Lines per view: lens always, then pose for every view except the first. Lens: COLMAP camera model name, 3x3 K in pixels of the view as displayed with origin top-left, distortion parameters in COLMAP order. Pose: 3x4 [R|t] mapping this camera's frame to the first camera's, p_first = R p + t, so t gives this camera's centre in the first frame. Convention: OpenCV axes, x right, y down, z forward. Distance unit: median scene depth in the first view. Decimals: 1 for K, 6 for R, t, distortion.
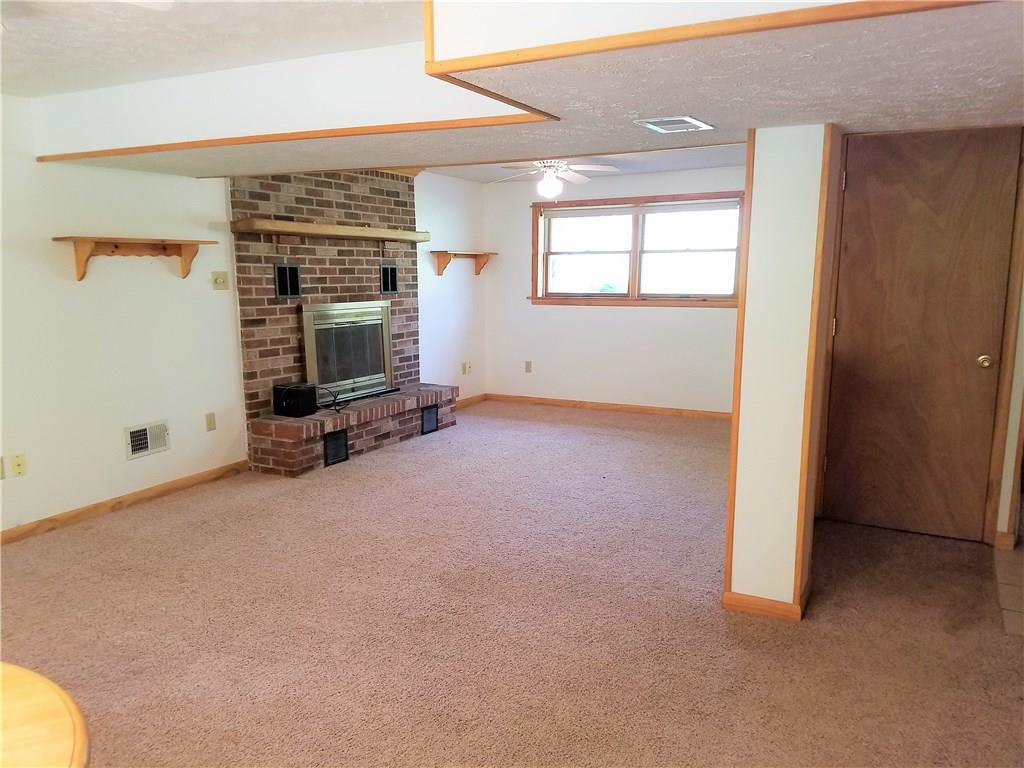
lens RADIAL K [[790.8, 0, 514.7], [0, 790.8, 386.7], [0, 0, 1]] dist [0.134383, -0.184402]
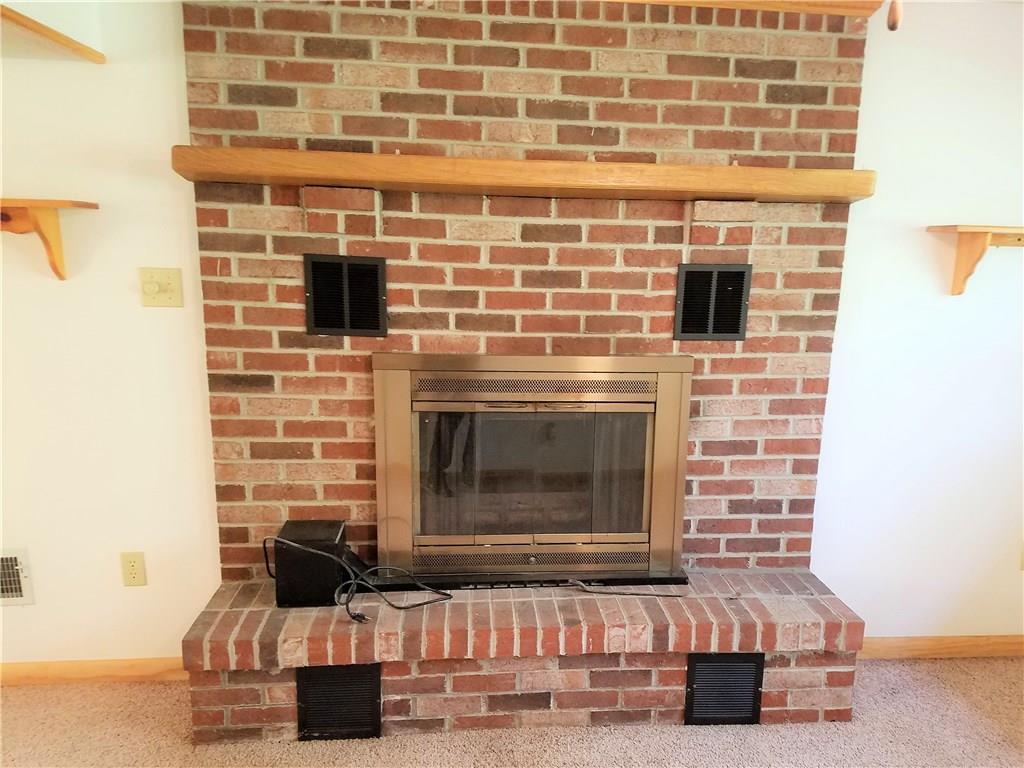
lens RADIAL K [[790.8, 0, 533.2], [0, 790.8, 455.4], [0, 0, 1]] dist [0.134383, -0.184402]
pose [[0.553691, 0.184955, -0.811922, 0.135783], [-0.142011, 0.981712, 0.126788, -0.107510], [0.820523, 0.045100, 0.569831, 0.773594]]
